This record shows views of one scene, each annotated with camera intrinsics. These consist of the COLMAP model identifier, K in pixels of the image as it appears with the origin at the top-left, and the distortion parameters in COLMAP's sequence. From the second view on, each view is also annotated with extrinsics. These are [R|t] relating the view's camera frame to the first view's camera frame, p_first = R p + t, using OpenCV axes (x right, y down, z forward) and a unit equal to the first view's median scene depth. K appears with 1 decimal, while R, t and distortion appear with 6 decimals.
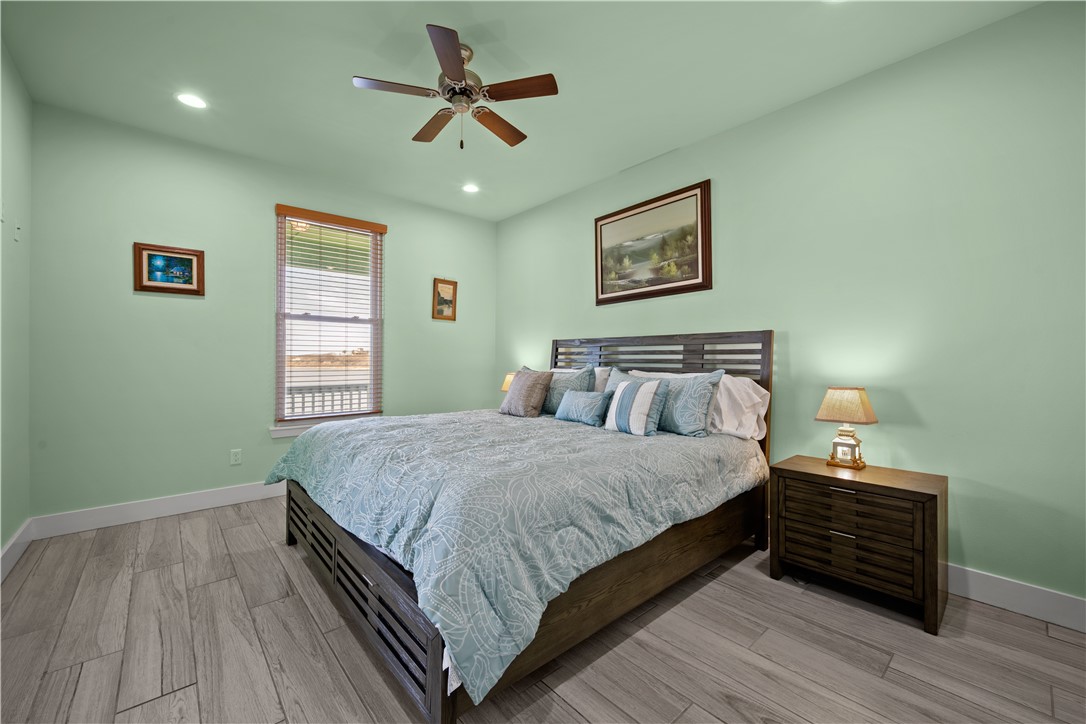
lens RADIAL K [[431.4, 0, 548.7], [0, 431.4, 364.6], [0, 0, 1]] dist [0.000650, -0.000167]
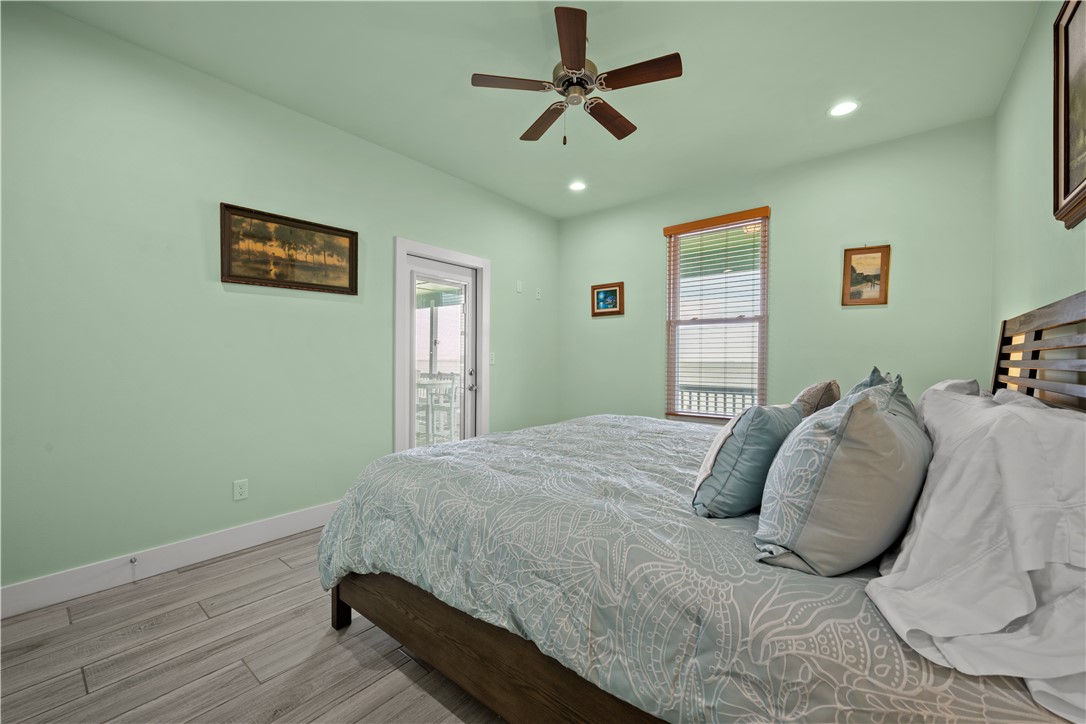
lens RADIAL K [[431.4, 0, 548.7], [0, 431.4, 364.6], [0, 0, 1]] dist [0.000650, -0.000167]
pose [[0.158809, 0.009048, -0.987268, 0.453458], [-0.017904, 0.999820, 0.006283, -0.003725], [0.987147, 0.016679, 0.158942, 0.482884]]
